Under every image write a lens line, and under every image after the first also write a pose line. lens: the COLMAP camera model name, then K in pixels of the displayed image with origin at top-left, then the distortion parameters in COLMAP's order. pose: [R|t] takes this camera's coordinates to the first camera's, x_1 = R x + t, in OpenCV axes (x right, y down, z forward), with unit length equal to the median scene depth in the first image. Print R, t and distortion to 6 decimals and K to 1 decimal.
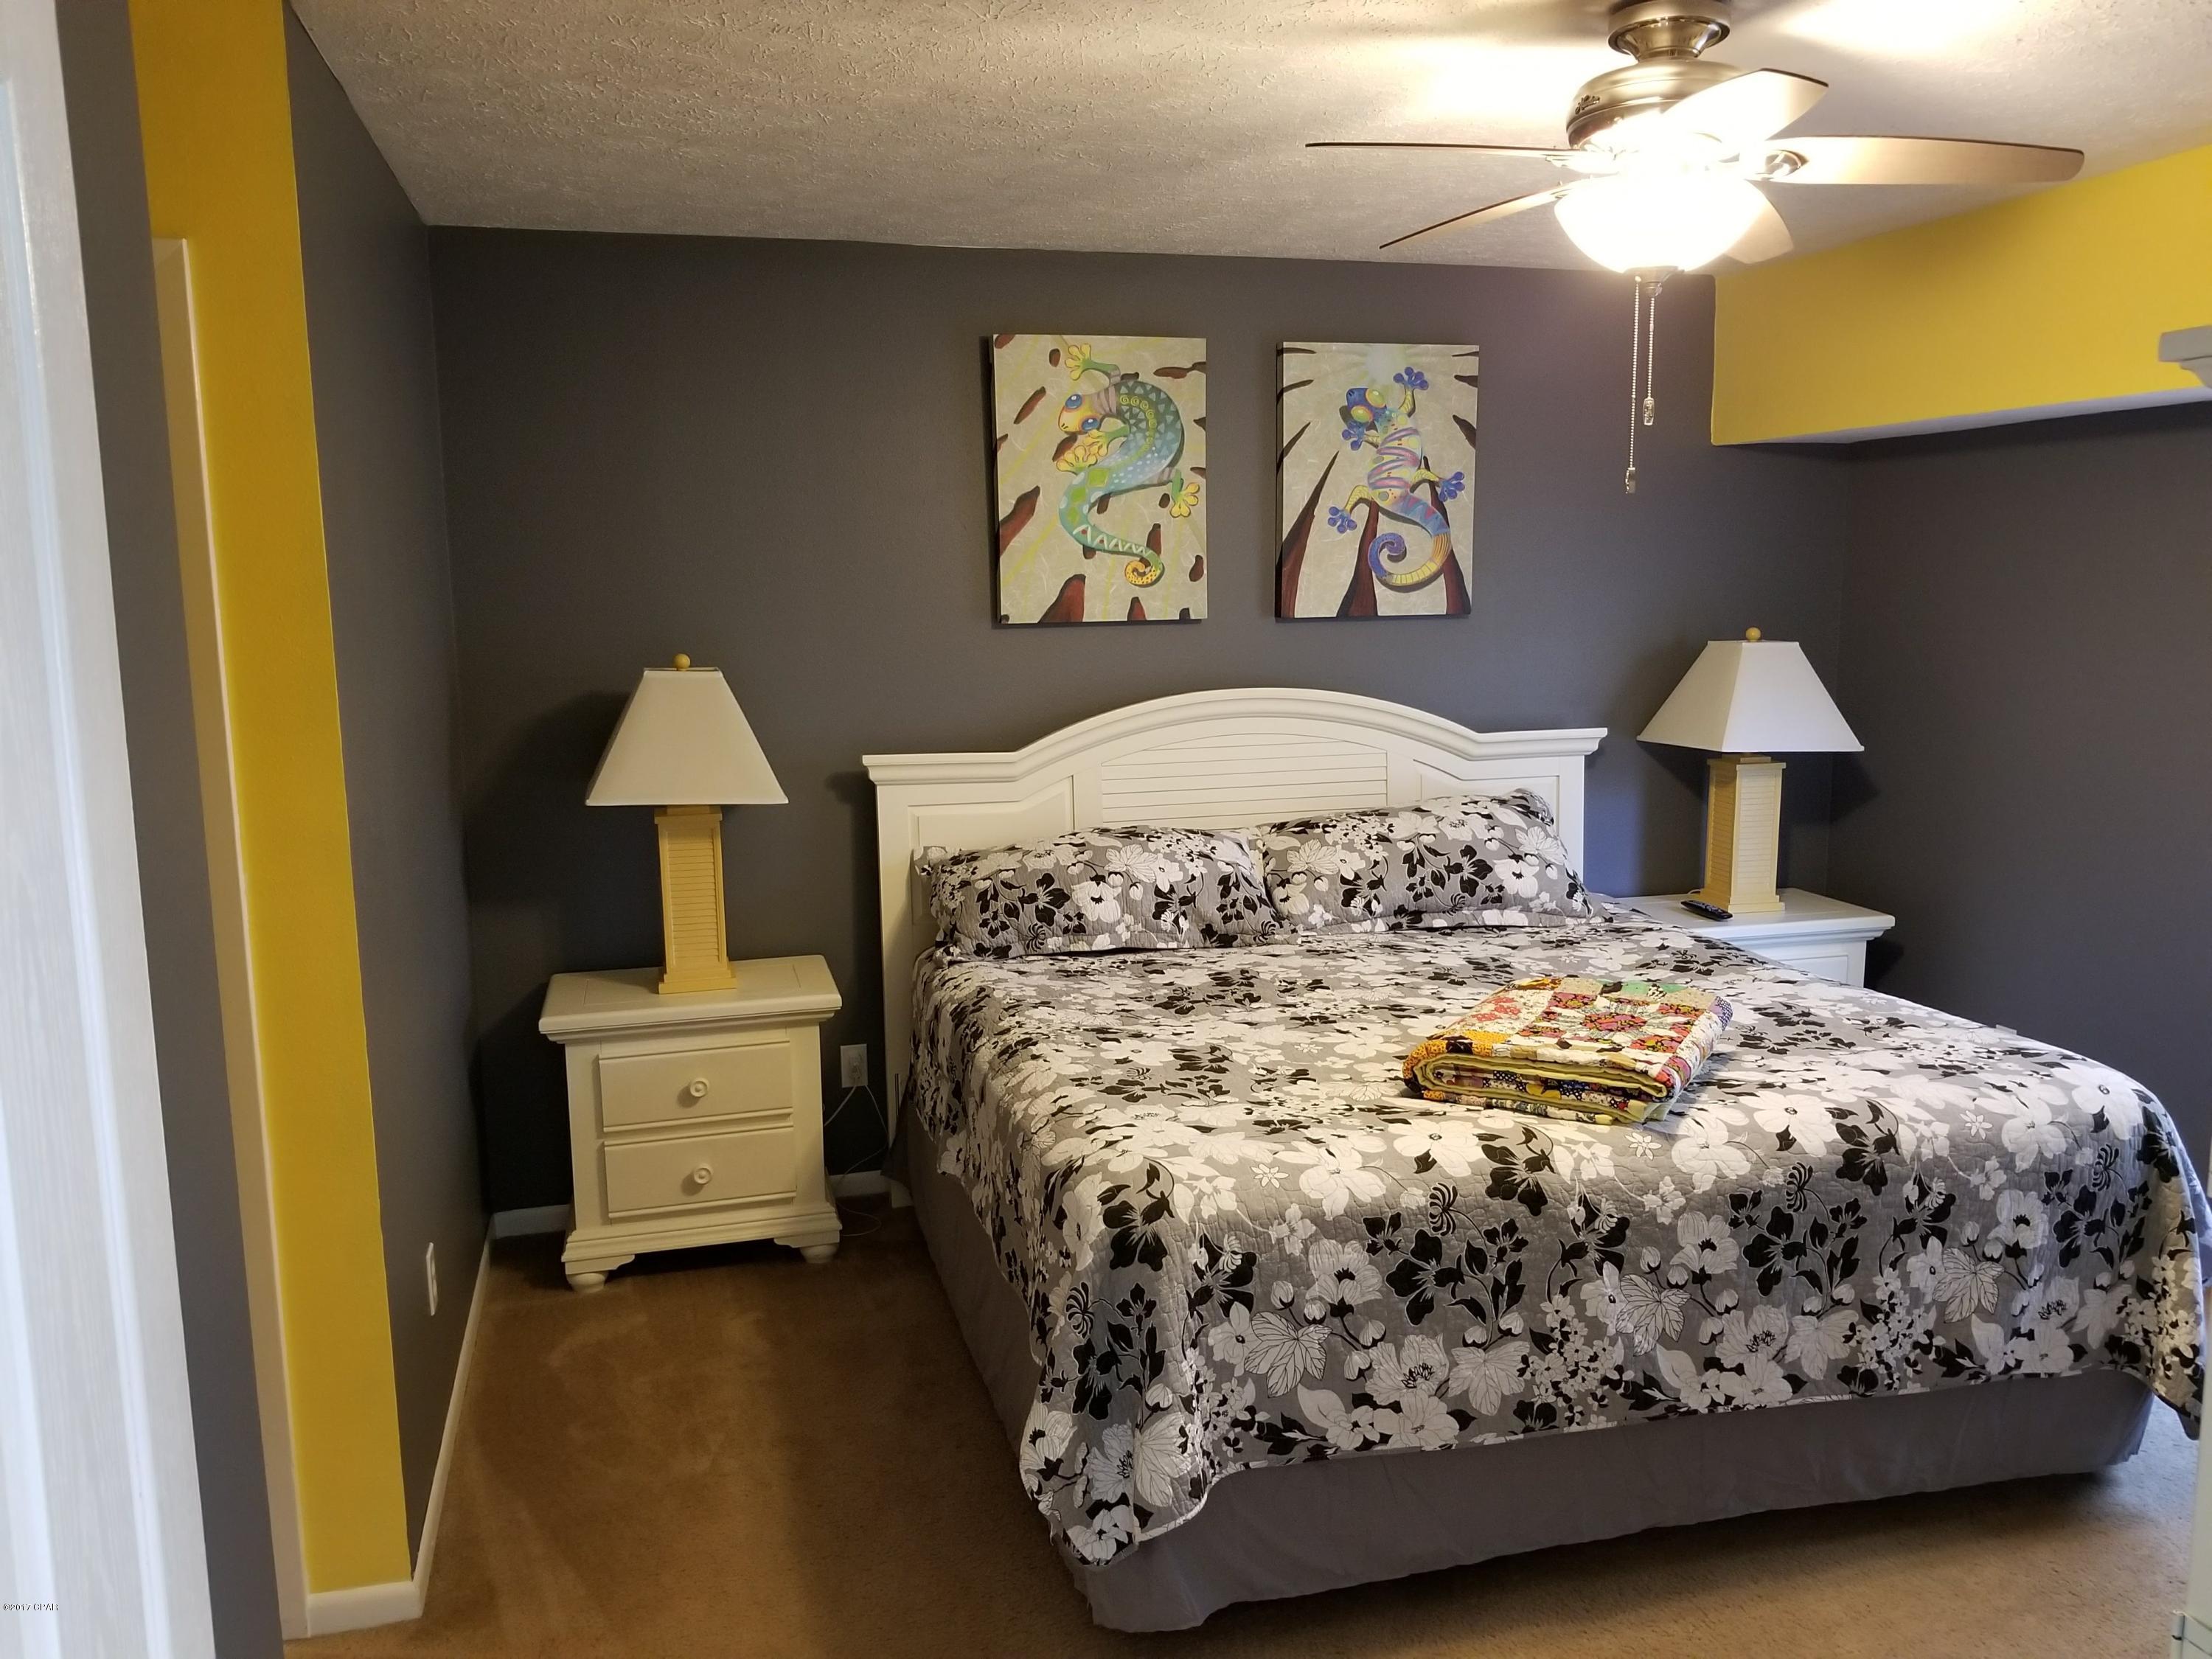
lens RADIAL K [[1714.8, 0, 1108.5], [0, 1714.8, 826.0], [0, 0, 1]] dist [0.030407, -0.003093]
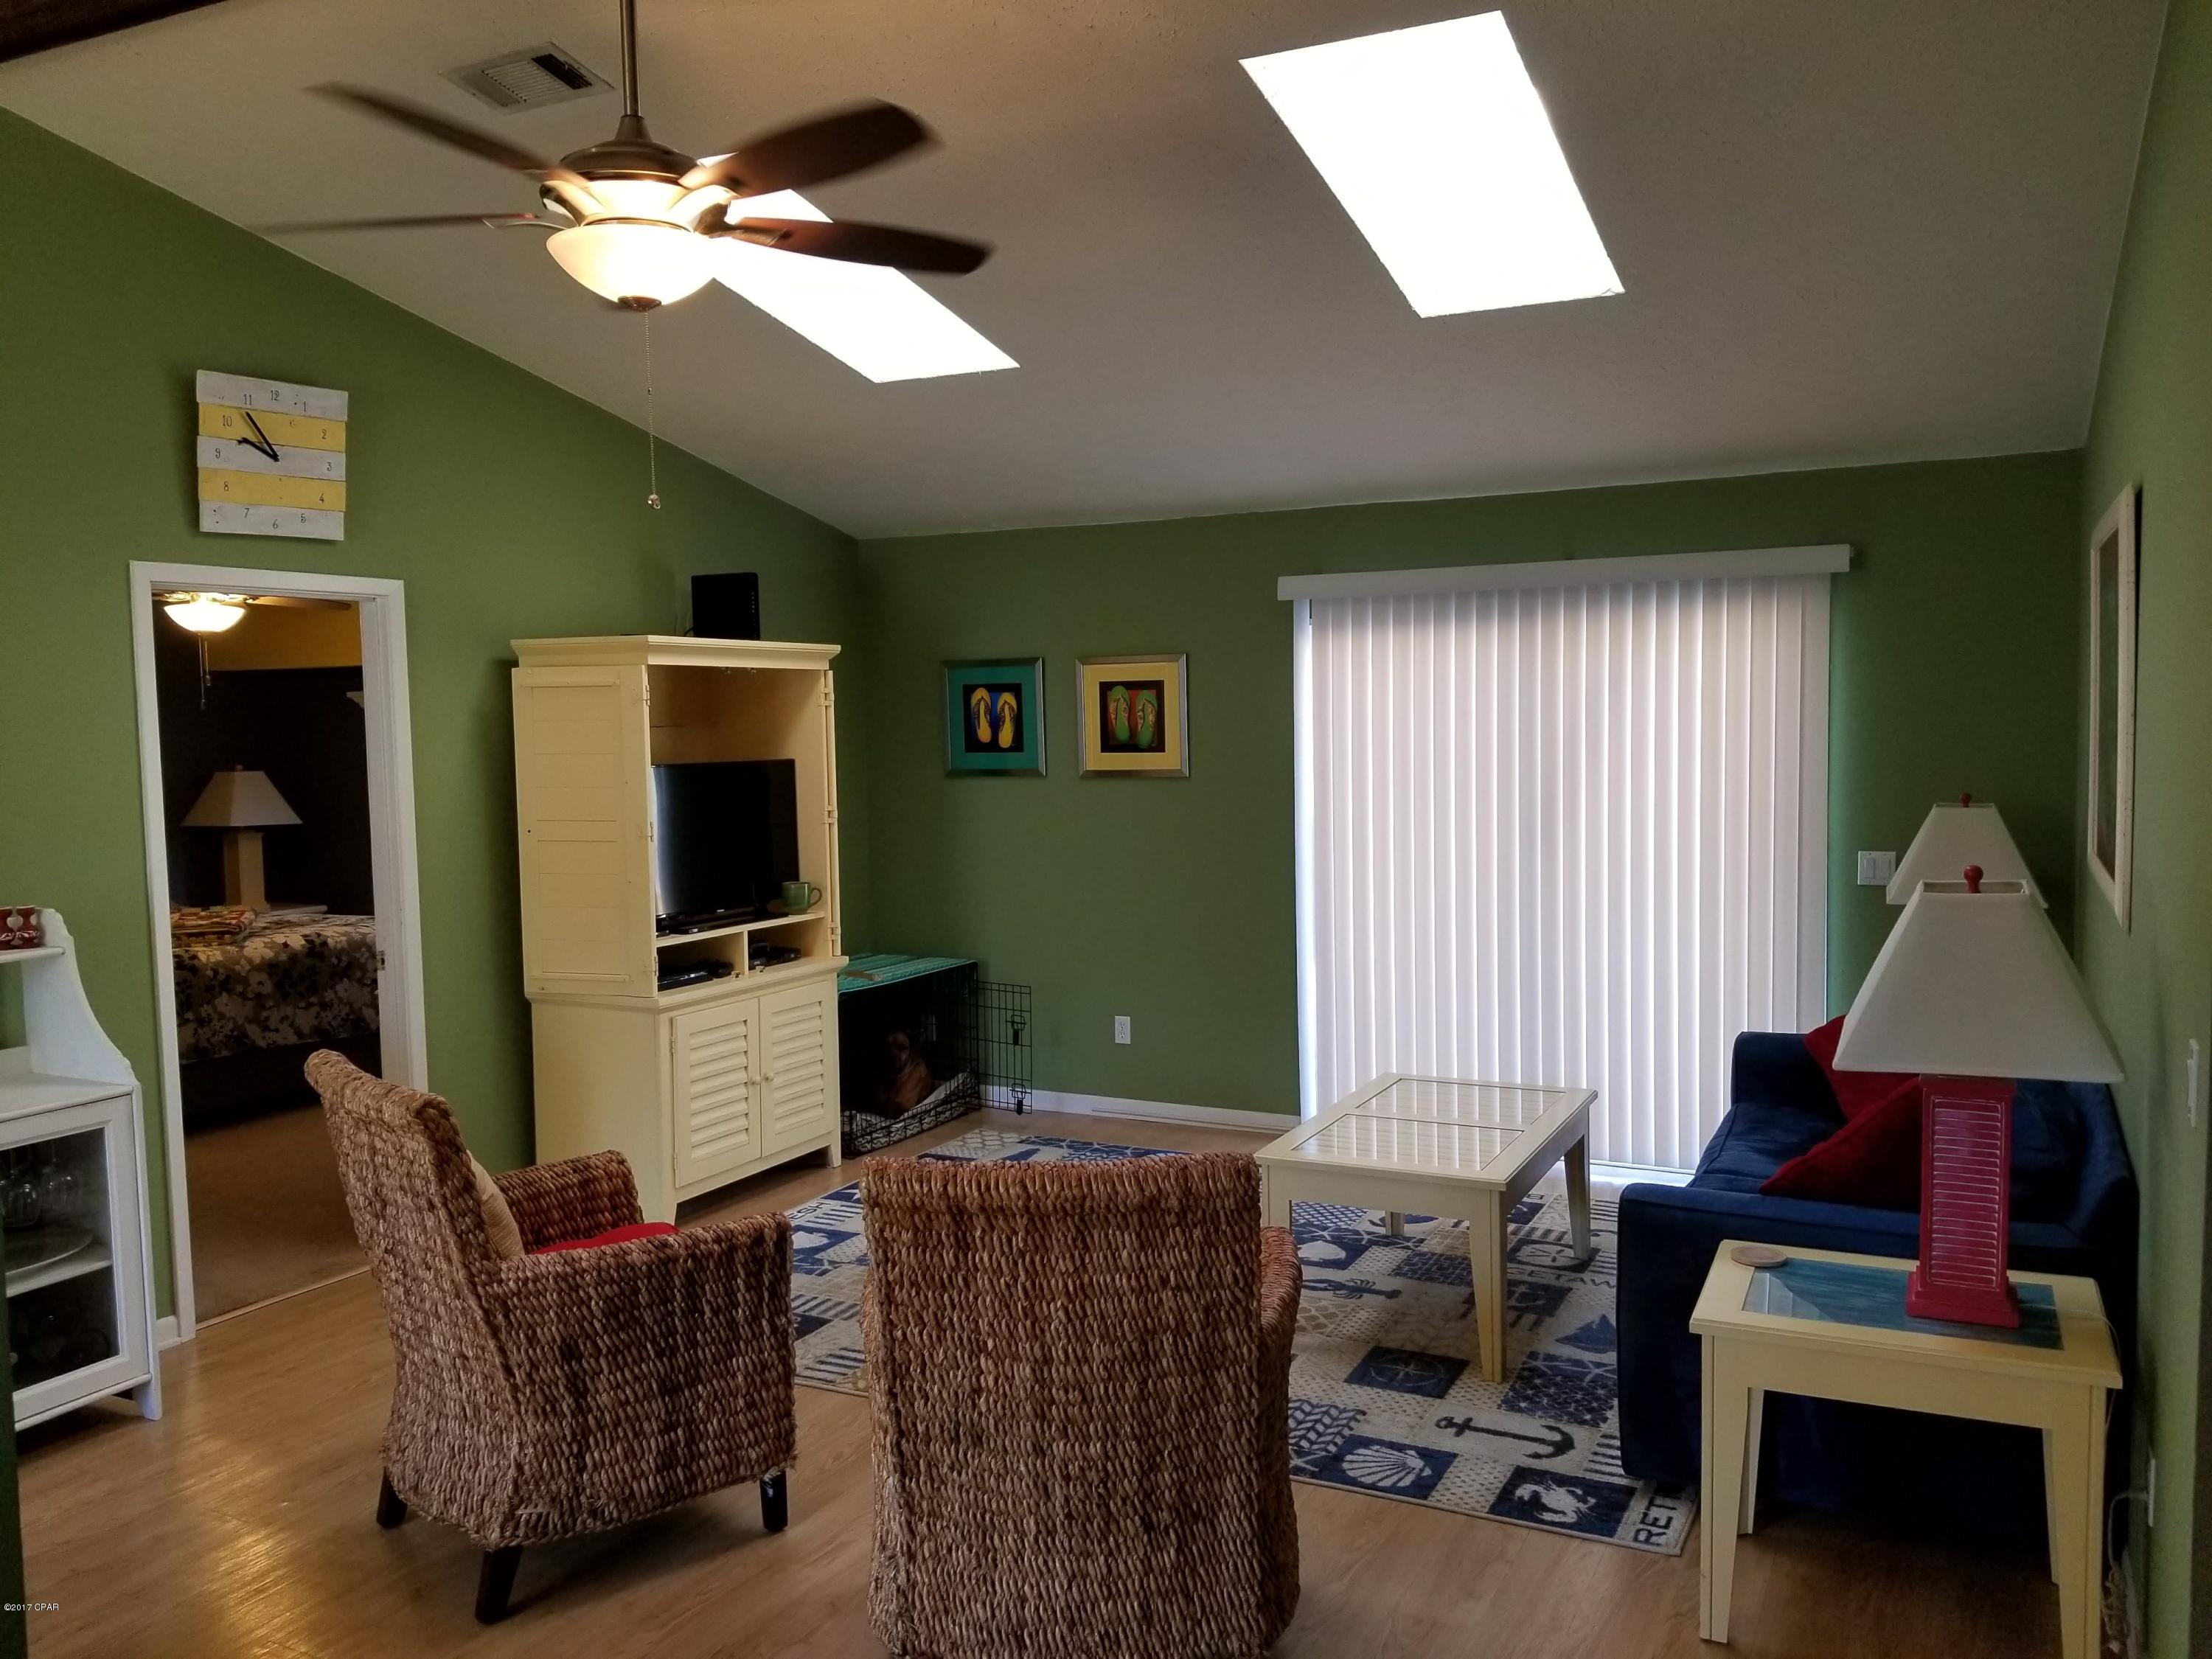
lens RADIAL K [[1714.8, 0, 1107.1], [0, 1714.8, 823.8], [0, 0, 1]] dist [0.030407, -0.003093]
pose [[0.660722, -0.055594, 0.748569, -0.775699], [0.124452, 0.991565, -0.036207, 0.251797], [-0.740242, 0.117084, 0.662067, -1.774573]]
